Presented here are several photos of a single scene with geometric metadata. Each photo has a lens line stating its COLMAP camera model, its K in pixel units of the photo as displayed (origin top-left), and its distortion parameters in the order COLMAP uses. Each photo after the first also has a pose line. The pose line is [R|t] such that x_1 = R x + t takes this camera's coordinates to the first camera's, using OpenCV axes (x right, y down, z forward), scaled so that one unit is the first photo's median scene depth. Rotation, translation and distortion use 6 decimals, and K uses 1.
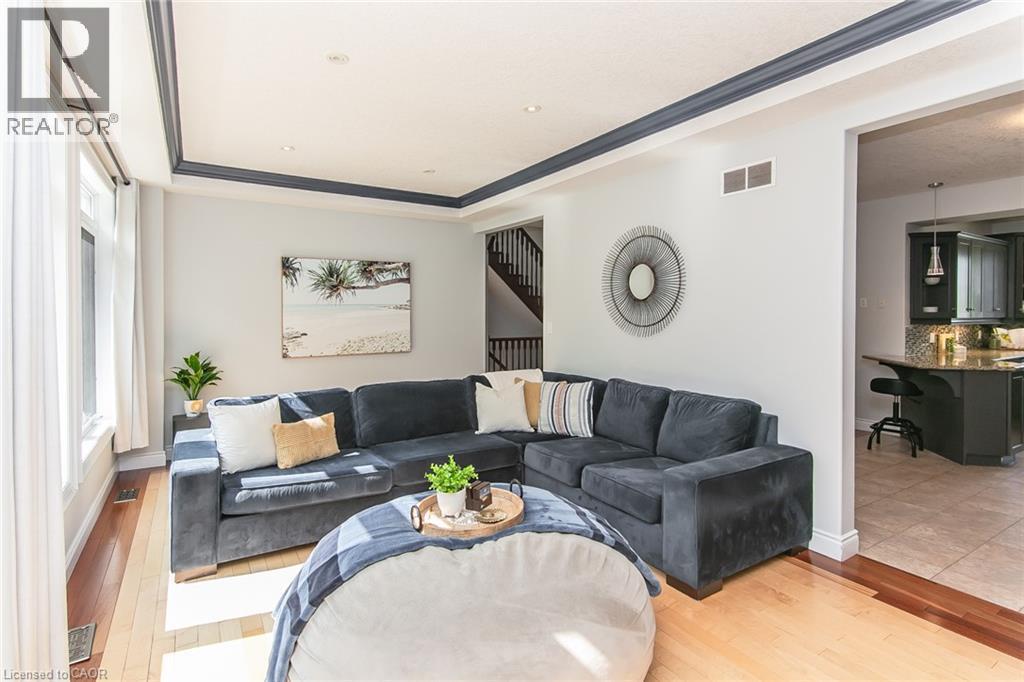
lens RADIAL K [[516.3, 0, 519.1], [0, 516.3, 319.1], [0, 0, 1]] dist [0.004865, -0.001533]
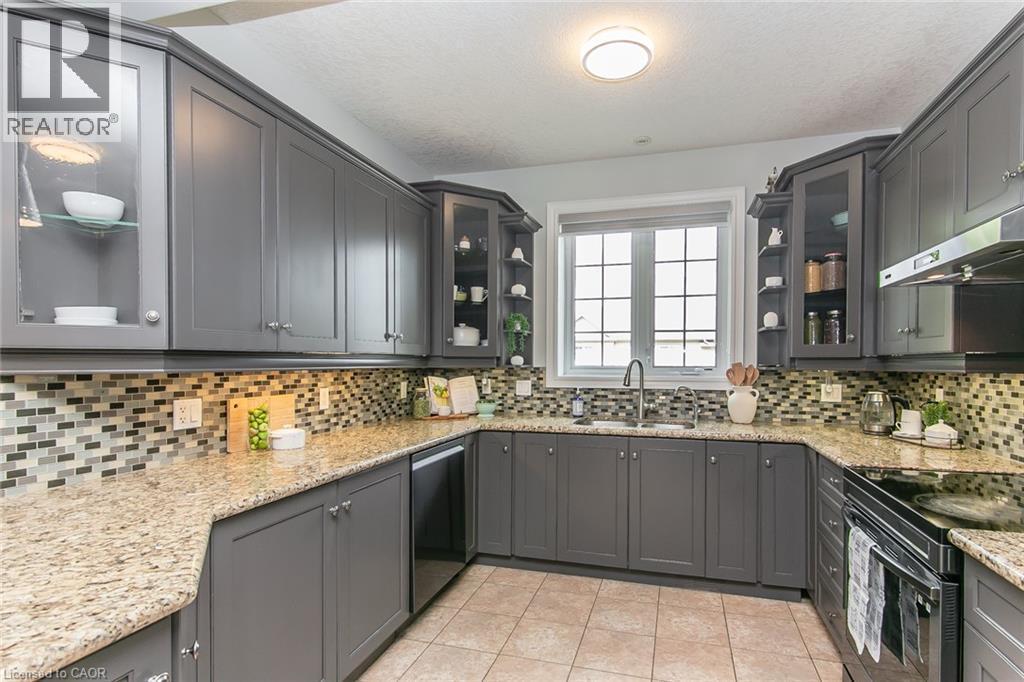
lens RADIAL K [[516.3, 0, 524.1], [0, 516.3, 367.5], [0, 0, 1]] dist [0.004865, -0.001533]
pose [[0.759640, -0.005506, 0.650320, 0.673809], [0.002373, 0.999981, 0.005695, 0.005686], [-0.650339, -0.002784, 0.759639, 0.557837]]
